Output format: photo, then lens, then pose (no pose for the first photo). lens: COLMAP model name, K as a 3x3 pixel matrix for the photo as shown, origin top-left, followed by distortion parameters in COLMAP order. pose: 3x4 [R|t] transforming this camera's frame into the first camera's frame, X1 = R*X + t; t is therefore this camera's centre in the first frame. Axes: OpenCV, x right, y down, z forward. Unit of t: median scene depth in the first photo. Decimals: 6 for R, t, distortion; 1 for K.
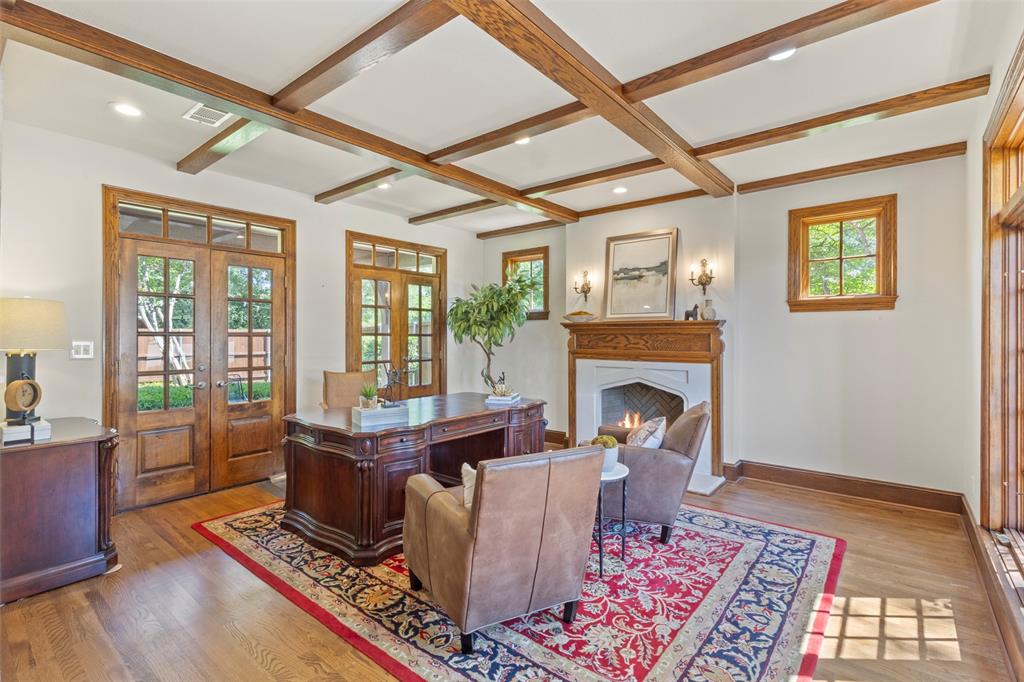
lens RADIAL K [[475.3, 0, 510.5], [0, 475.3, 338.8], [0, 0, 1]] dist [-0.000008, -0.000140]
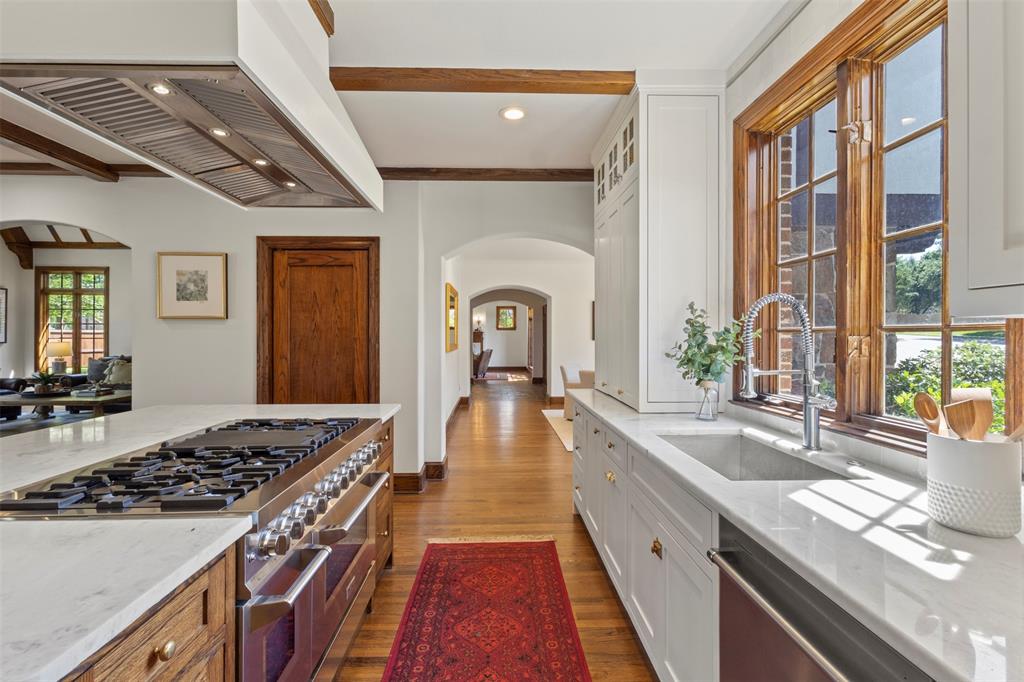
lens RADIAL K [[475.3, 0, 511.2], [0, 475.3, 338.5], [0, 0, 1]] dist [-0.000008, -0.000140]
pose [[0.749419, 0.002233, 0.662092, -2.073271], [-0.003597, 0.999993, 0.000698, 0.011459], [-0.662086, -0.002905, 0.749422, -2.206517]]
